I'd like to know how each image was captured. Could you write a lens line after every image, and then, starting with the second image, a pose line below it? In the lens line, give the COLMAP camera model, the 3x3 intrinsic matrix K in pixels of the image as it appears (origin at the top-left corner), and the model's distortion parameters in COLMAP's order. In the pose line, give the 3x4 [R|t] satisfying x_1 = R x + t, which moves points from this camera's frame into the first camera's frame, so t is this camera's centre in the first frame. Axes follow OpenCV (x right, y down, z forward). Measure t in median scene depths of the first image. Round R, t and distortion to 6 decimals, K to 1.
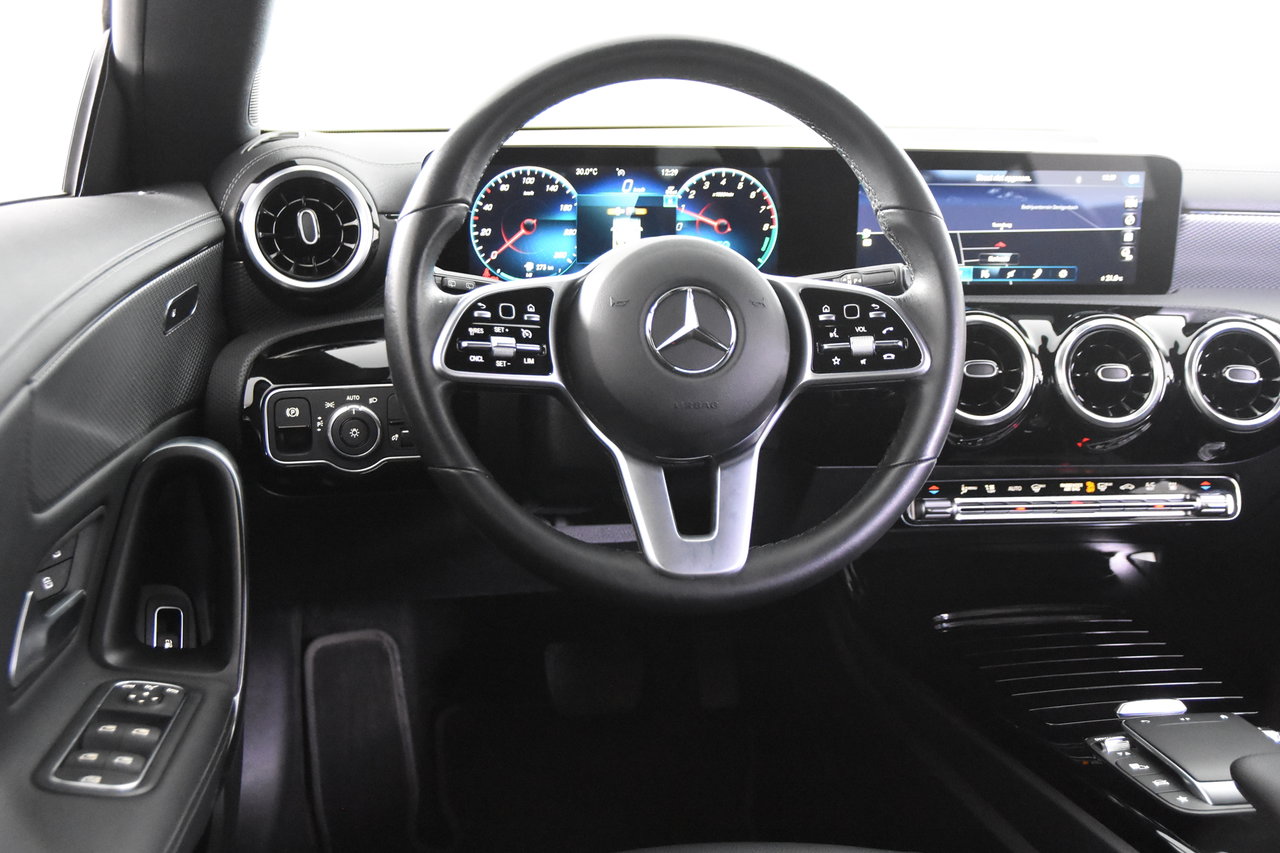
lens RADIAL K [[1426.2, 0, 625.2], [0, 1426.2, 411.4], [0, 0, 1]] dist [-0.068304, 0.328031]
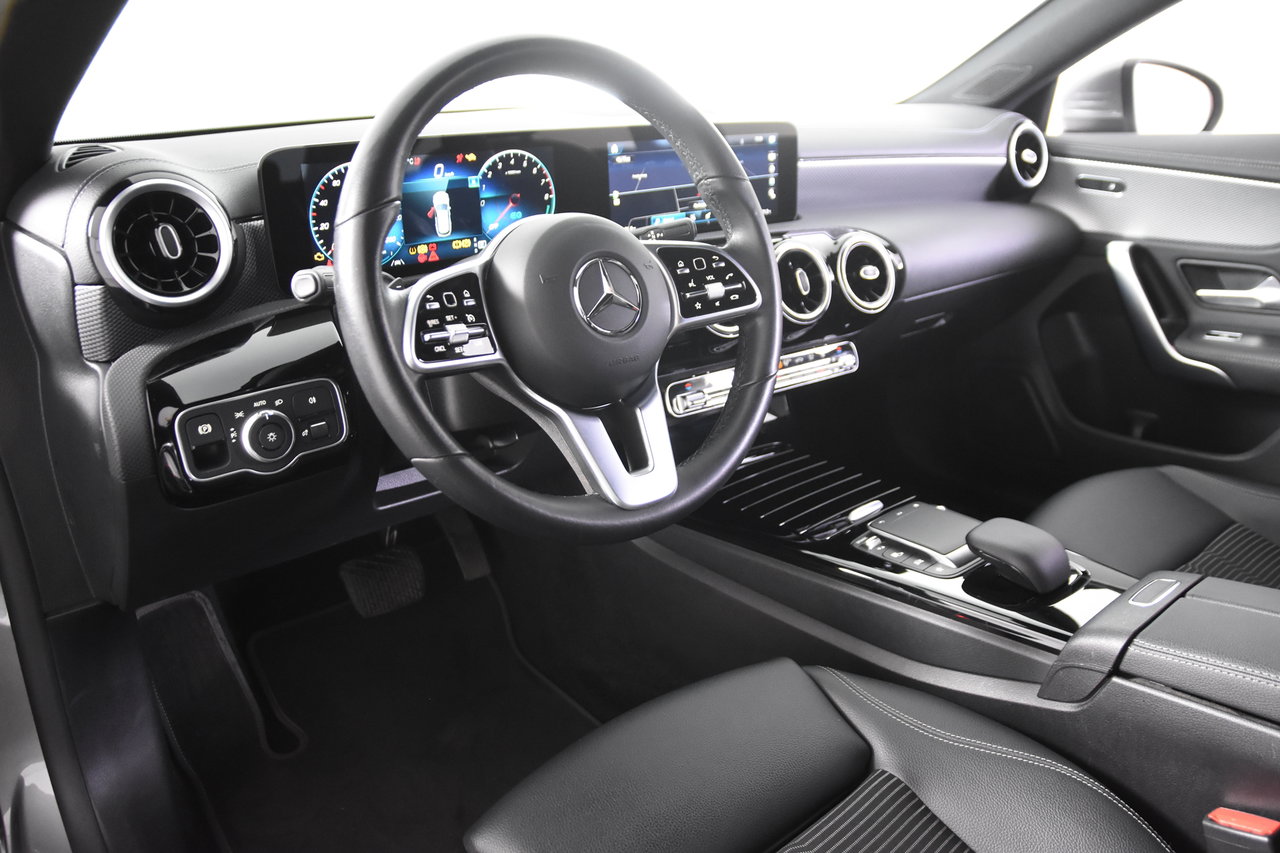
lens RADIAL K [[967.8, 0, 640.0], [0, 967.8, 426.5], [0, 0, 1]] dist [-0.138585, 0.129535]
pose [[0.867069, -0.196389, 0.457847, -0.245725], [0.139327, 0.977942, 0.155620, -0.055970], [-0.478310, -0.071143, 0.875305, 0.245604]]
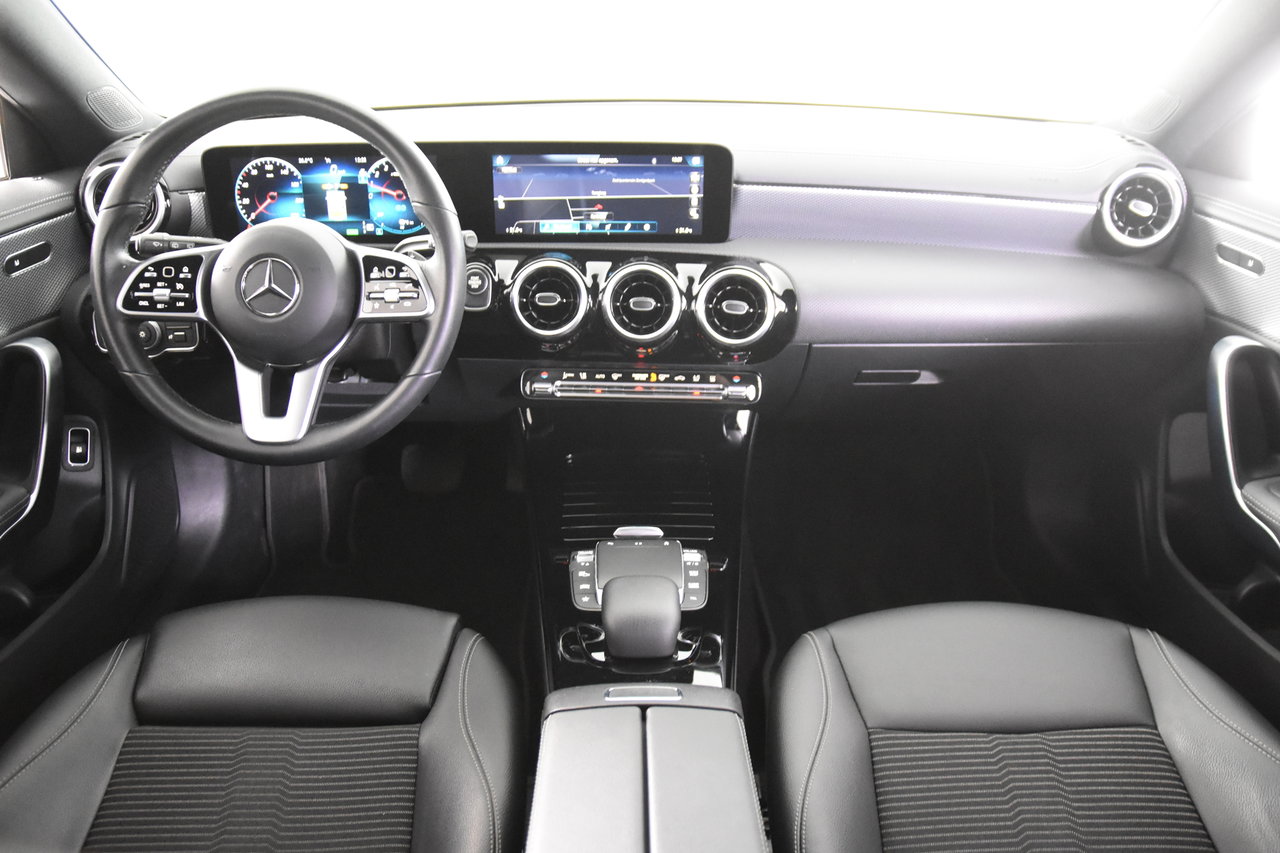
lens RADIAL K [[967.8, 0, 640.0], [0, 967.8, 426.5], [0, 0, 1]] dist [-0.138585, 0.129535]
pose [[0.985460, 0.056651, -0.160182, 0.497295], [-0.023730, 0.979427, 0.200400, -0.100259], [0.168240, -0.193685, 0.966531, 0.029860]]
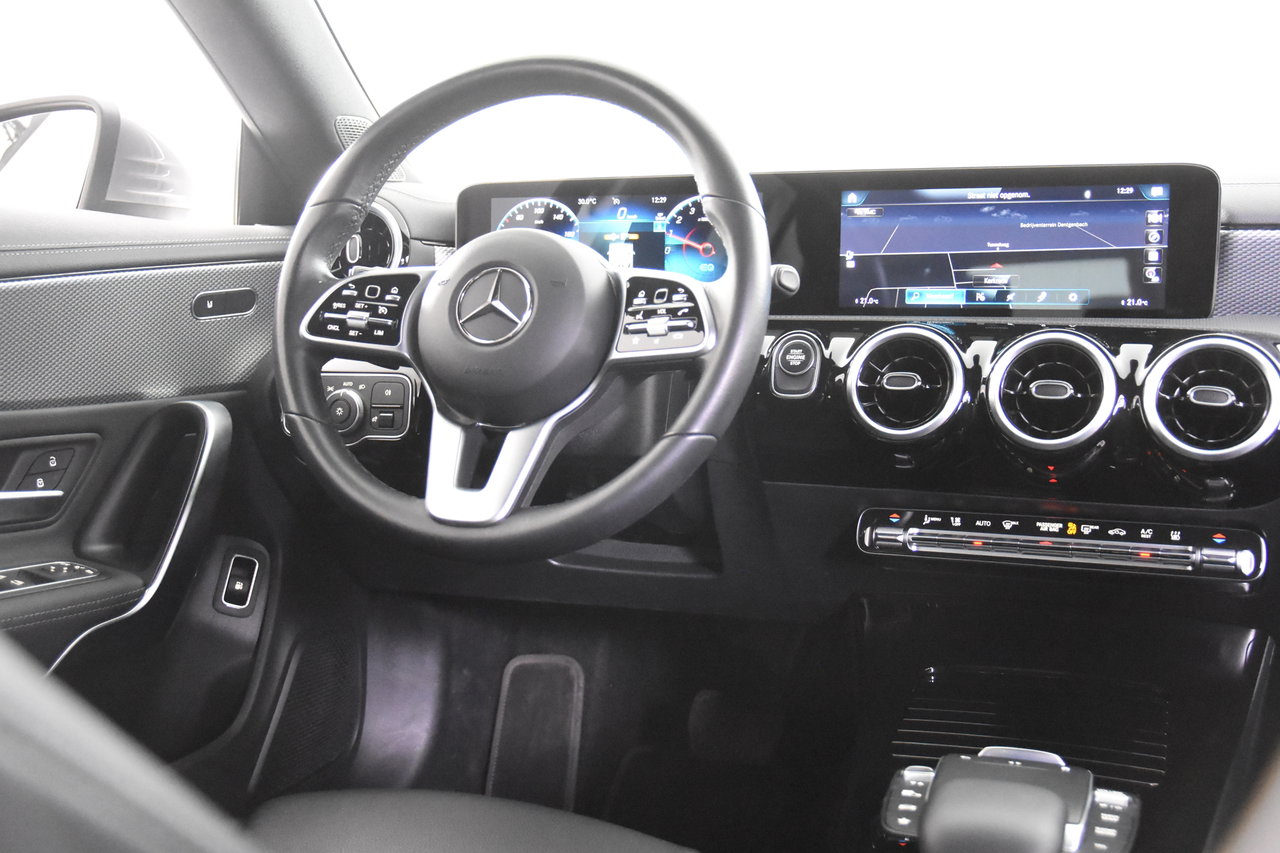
lens RADIAL K [[1415.9, 0, 640.0], [0, 1415.9, 426.5], [0, 0, 1]] dist [-0.035567, 0.220121]
pose [[0.859957, 0.033976, -0.509234, 0.568429], [-0.096189, 0.990690, -0.096338, 0.105729], [0.501220, 0.131829, 0.855219, 0.102958]]
